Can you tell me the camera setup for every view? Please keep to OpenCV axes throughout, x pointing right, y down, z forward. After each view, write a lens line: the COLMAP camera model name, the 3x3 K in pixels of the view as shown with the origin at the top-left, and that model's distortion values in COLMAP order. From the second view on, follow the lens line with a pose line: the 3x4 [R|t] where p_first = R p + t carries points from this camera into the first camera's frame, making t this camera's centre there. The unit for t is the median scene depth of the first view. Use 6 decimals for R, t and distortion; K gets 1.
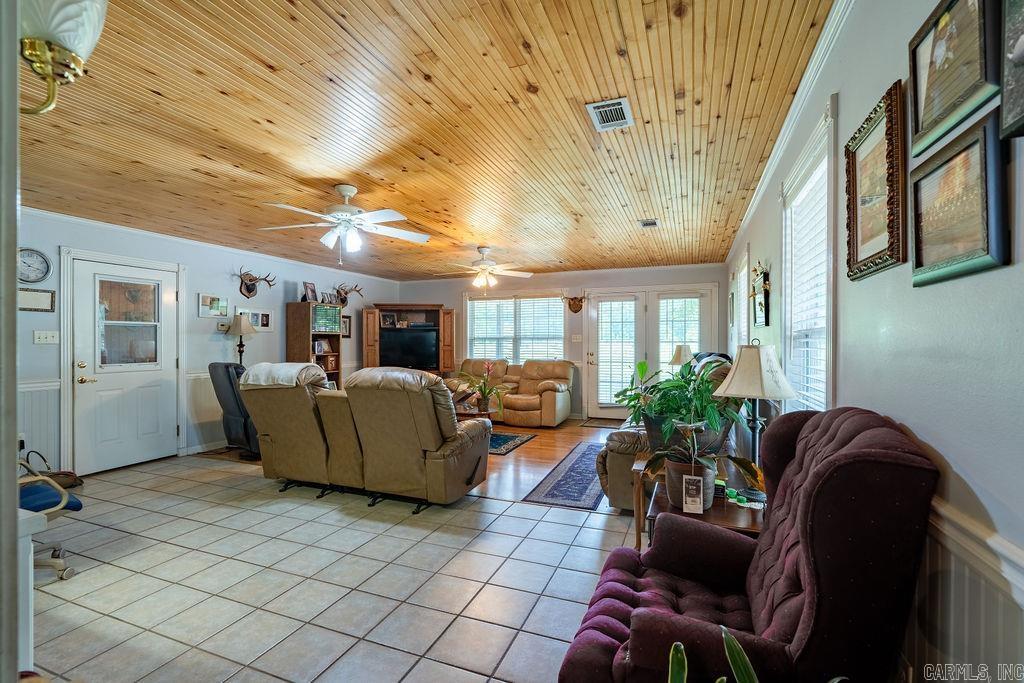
lens RADIAL K [[459.2, 0, 511.3], [0, 459.2, 342.2], [0, 0, 1]] dist [-0.005227, 0.001114]
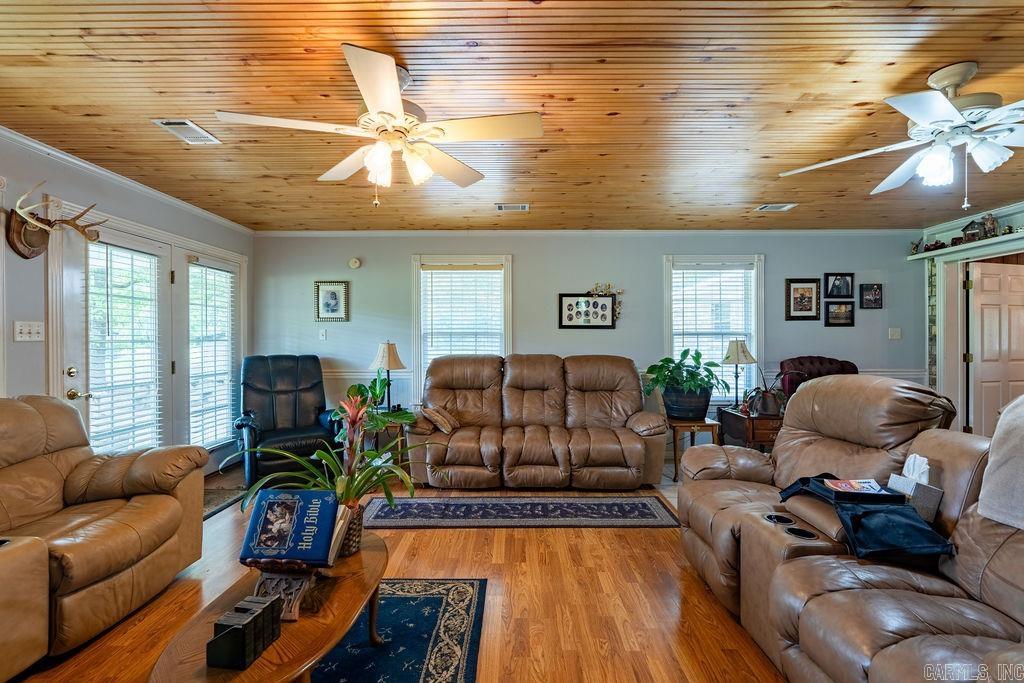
lens RADIAL K [[459.2, 0, 512.4], [0, 459.2, 341.7], [0, 0, 1]] dist [-0.005227, 0.001114]
pose [[-0.358377, -0.001680, 0.933575, -0.323389], [0.001604, 0.999996, 0.002415, 0.000206], [-0.933576, 0.002363, -0.358373, 0.789540]]
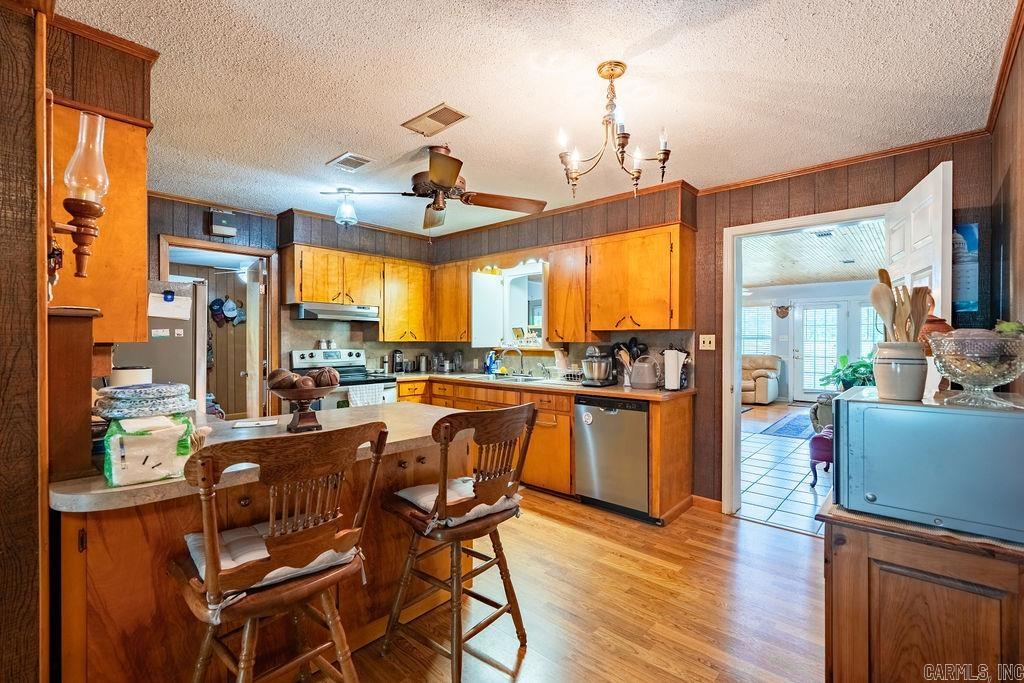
lens RADIAL K [[459.2, 0, 514.0], [0, 459.2, 340.9], [0, 0, 1]] dist [-0.005227, 0.001114]
pose [[0.938313, 0.003004, -0.345773, -0.122297], [-0.001873, 0.999992, 0.003602, -0.003944], [0.345781, -0.002732, 0.938311, -0.462519]]
